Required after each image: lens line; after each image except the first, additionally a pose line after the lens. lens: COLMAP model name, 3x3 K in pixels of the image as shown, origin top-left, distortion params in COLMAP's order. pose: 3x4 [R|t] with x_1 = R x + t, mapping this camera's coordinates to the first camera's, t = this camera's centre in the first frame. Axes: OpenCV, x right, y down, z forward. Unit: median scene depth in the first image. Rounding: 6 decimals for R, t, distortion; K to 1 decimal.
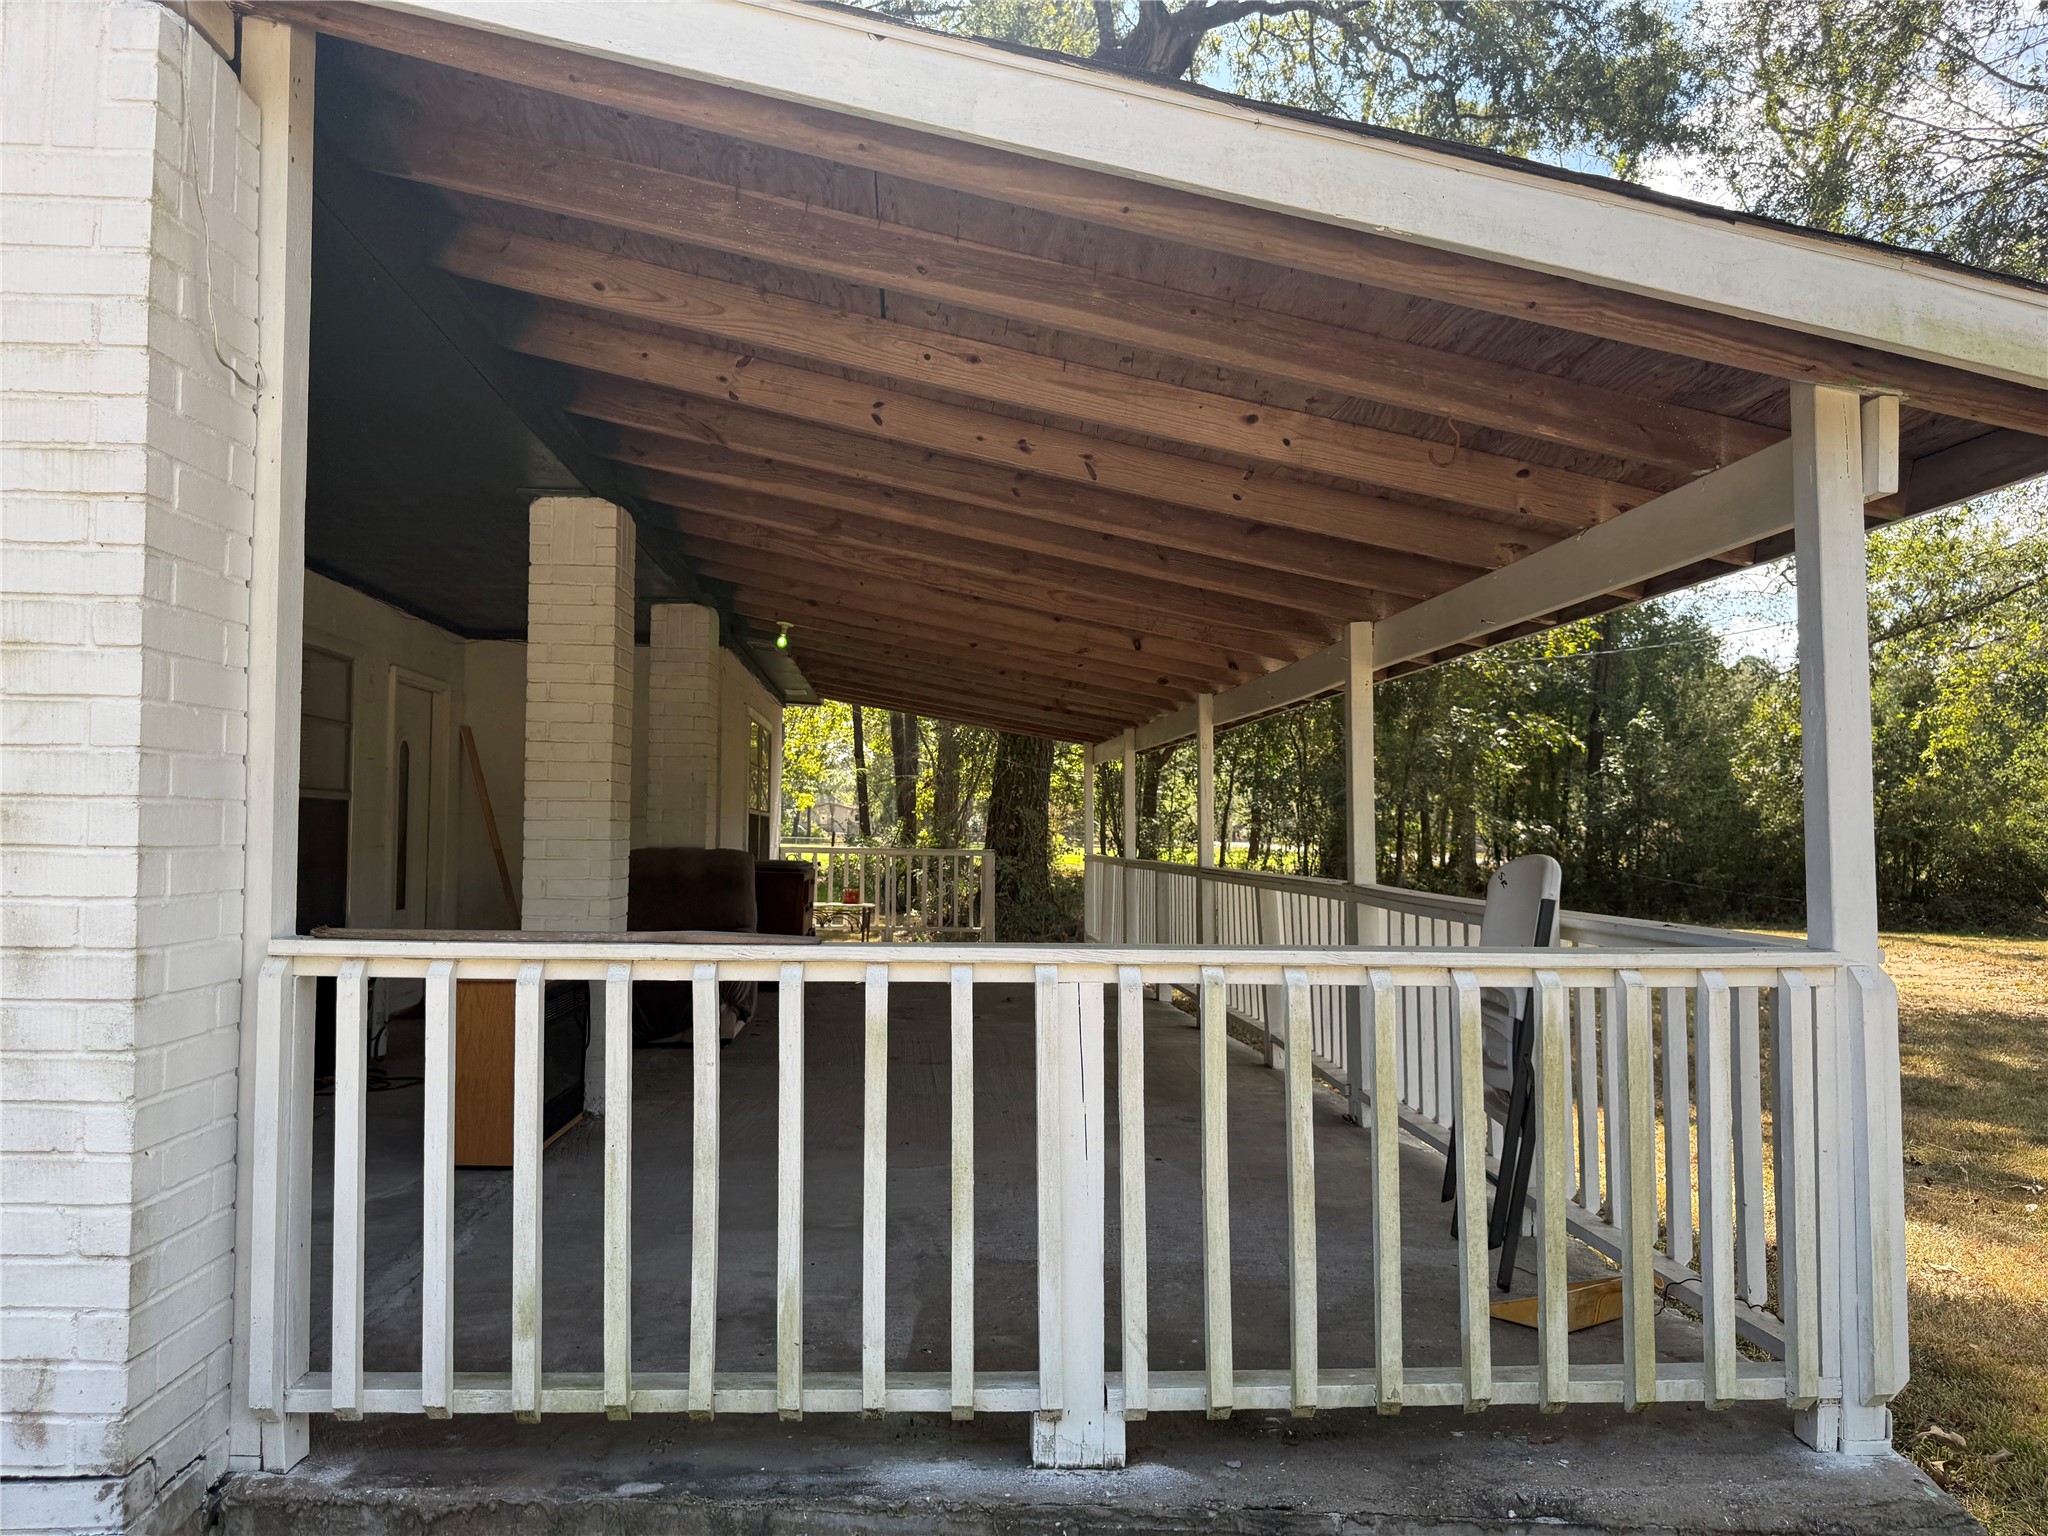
lens RADIAL K [[1416.4, 0, 1024.0], [0, 1416.4, 768.0], [0, 0, 1]] dist [0.198195, -0.382482]
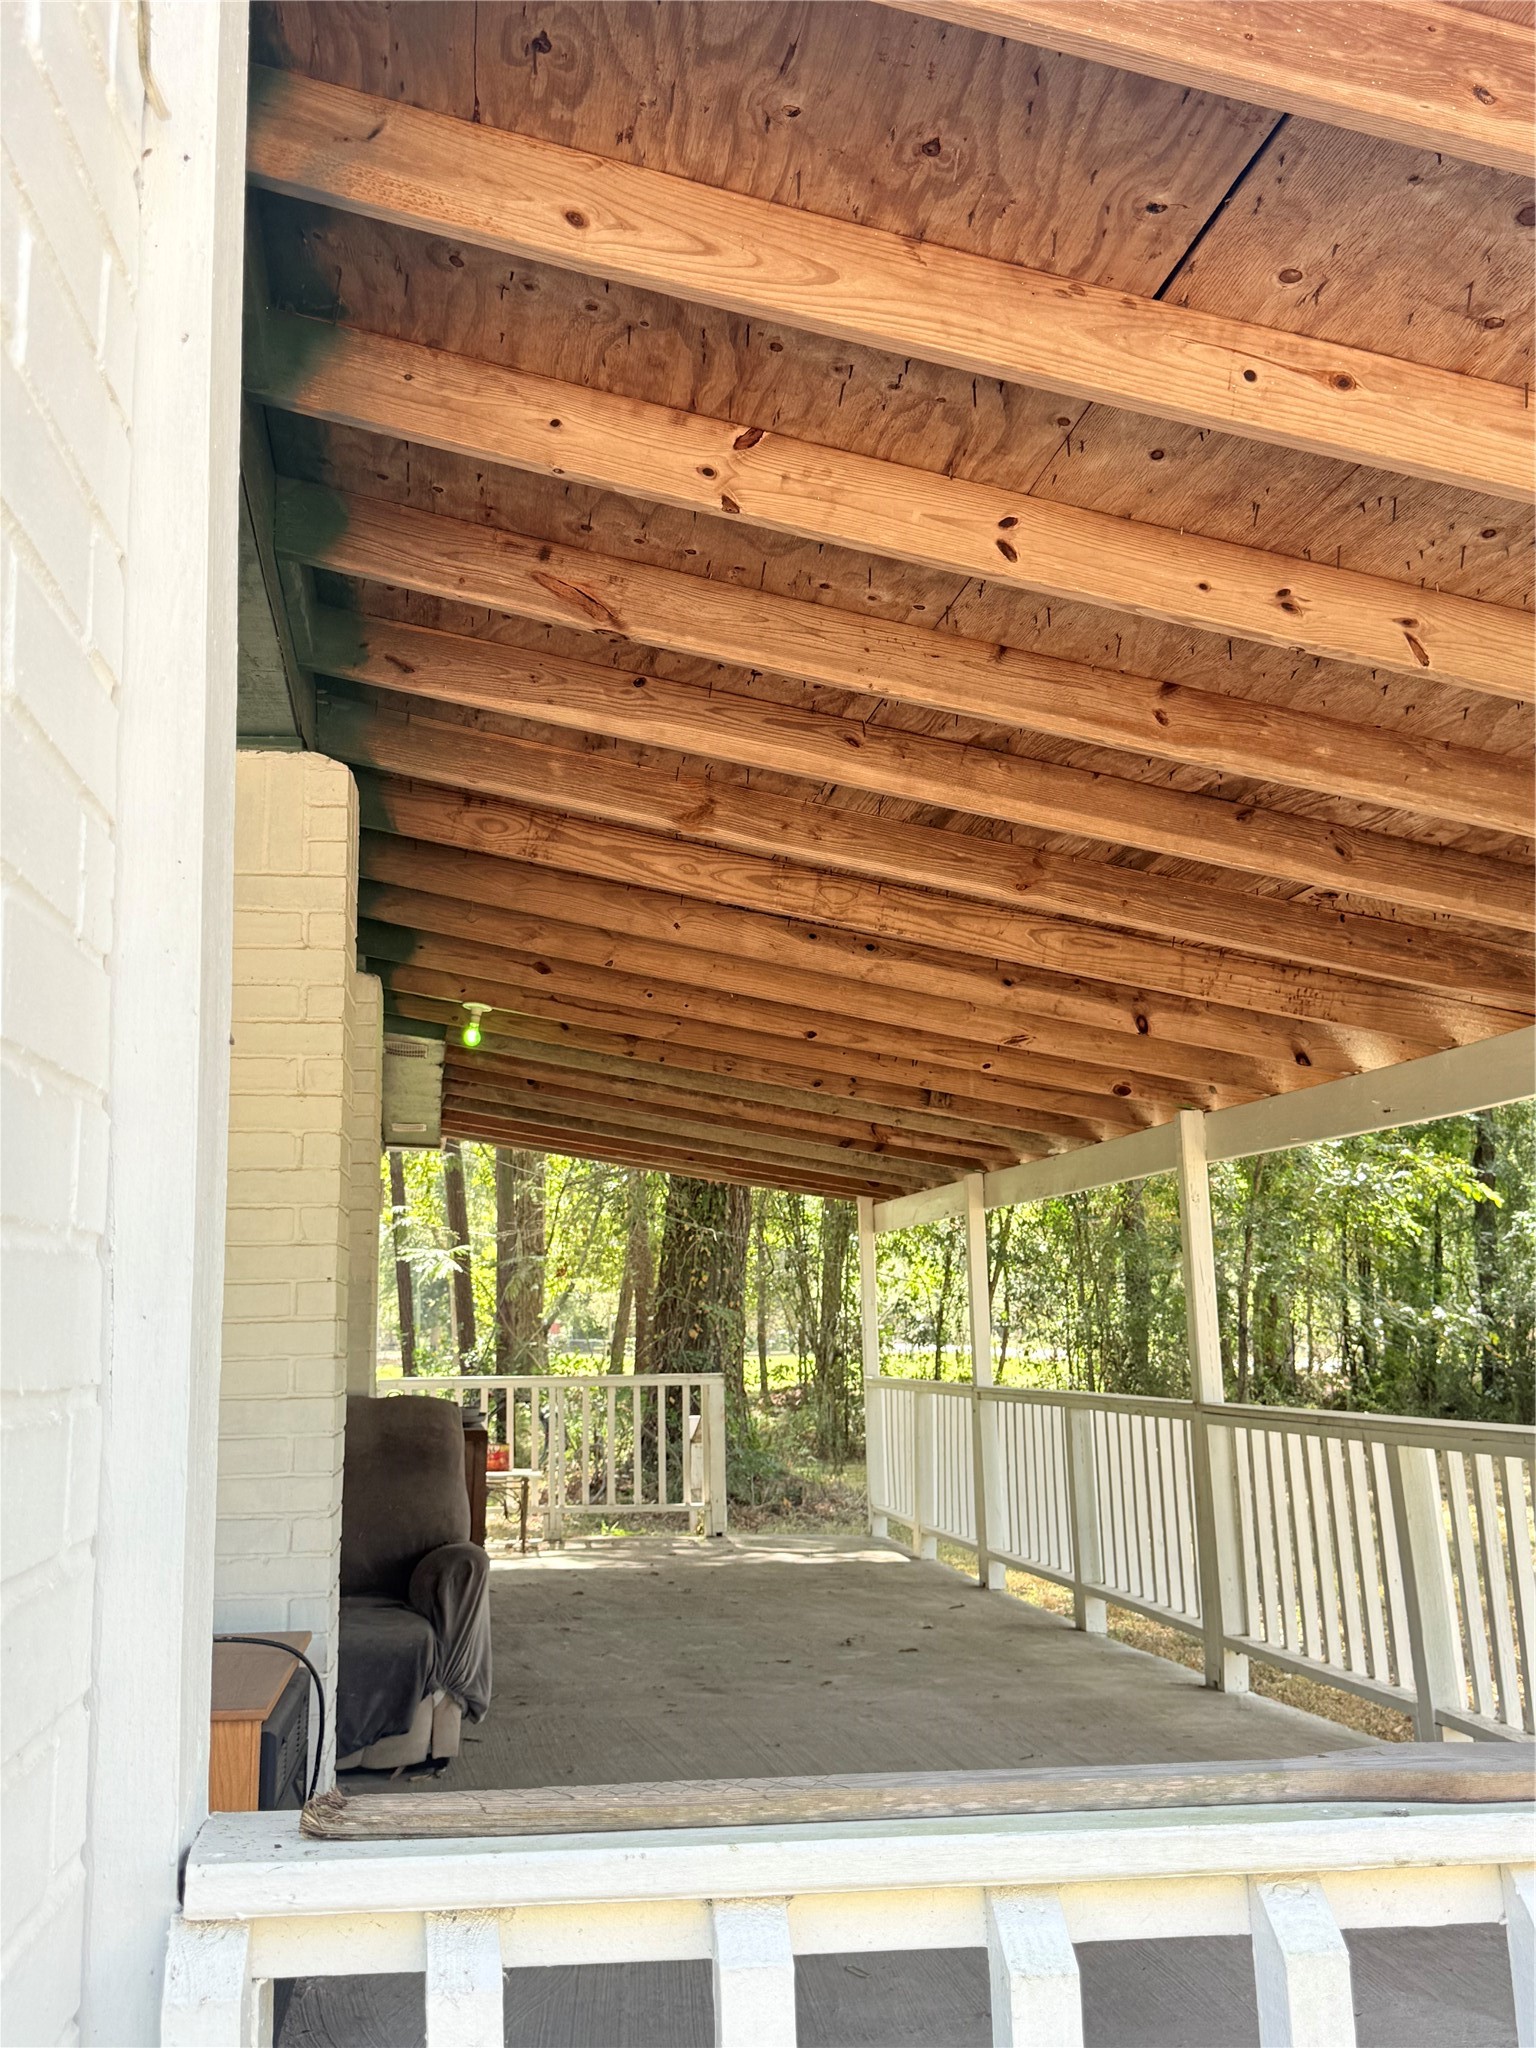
lens RADIAL K [[1994.3, 0, 768.0], [0, 1994.3, 1024.0], [0, 0, 1]] dist [0.179354, -0.335260]
pose [[0.995513, -0.011758, 0.093894, -0.254185], [0.021785, 0.994074, -0.106497, -0.003094], [-0.092085, 0.108064, 0.989870, 0.320284]]
